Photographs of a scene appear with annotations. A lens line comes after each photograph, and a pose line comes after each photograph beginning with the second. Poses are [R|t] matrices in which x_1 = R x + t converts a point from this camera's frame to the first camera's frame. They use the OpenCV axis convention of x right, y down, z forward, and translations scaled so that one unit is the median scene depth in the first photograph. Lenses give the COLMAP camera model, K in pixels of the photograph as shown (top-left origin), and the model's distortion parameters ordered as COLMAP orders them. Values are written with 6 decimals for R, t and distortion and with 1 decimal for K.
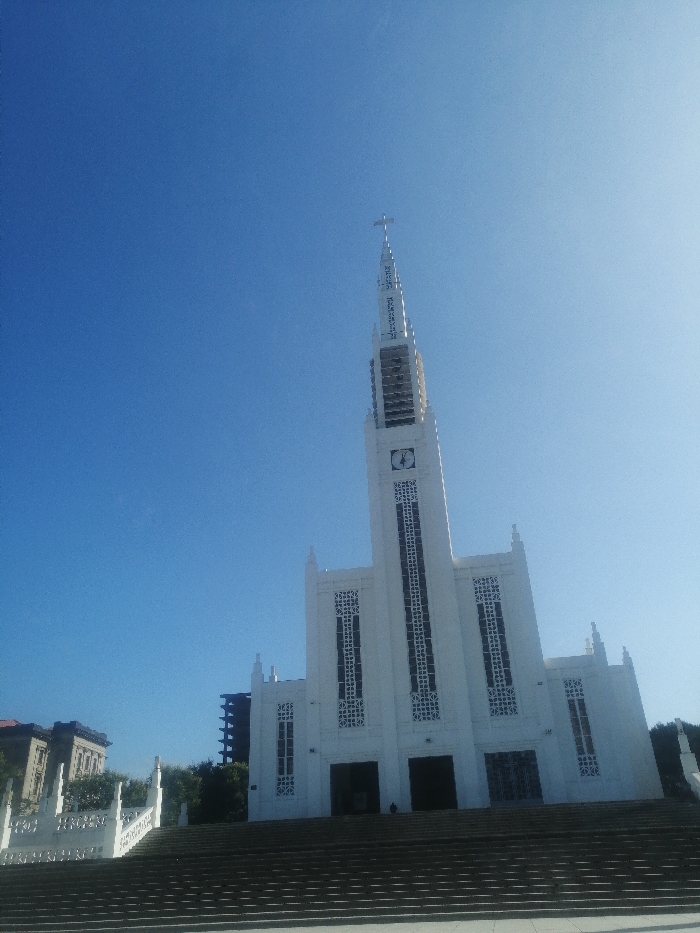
lens RADIAL K [[716.0, 0, 358.7], [0, 716.0, 466.7], [0, 0, 1]] dist [-0.002061, 0.008067]
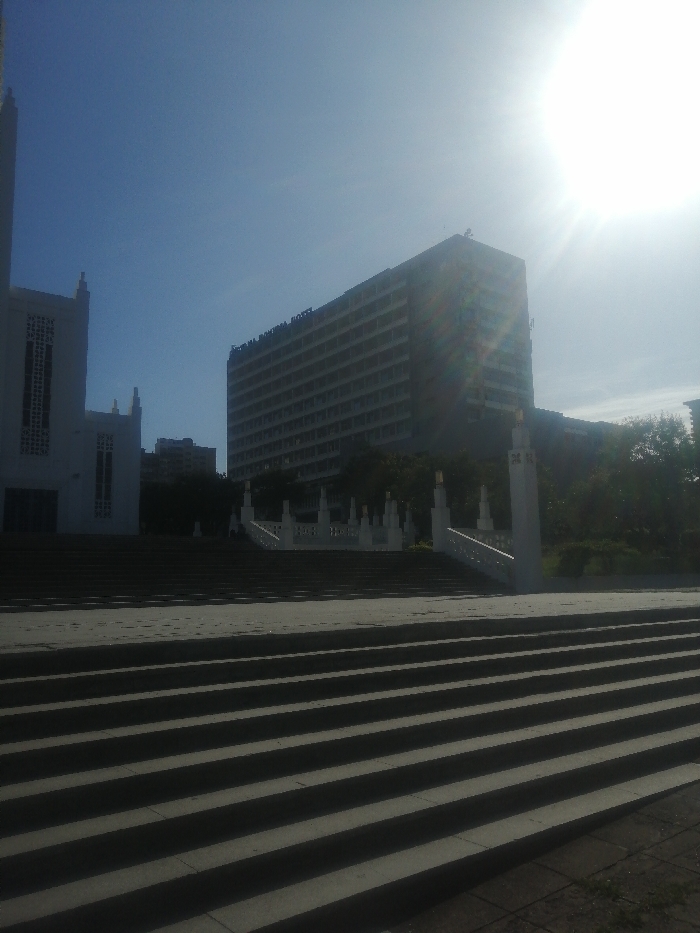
lens RADIAL K [[716.0, 0, 358.7], [0, 716.0, 466.7], [0, 0, 1]] dist [-0.002061, 0.008067]
pose [[0.679690, 0.144248, 0.719176, -0.203334], [-0.370504, 0.913714, 0.166894, 0.026033], [-0.633047, -0.379894, 0.674486, 0.029221]]
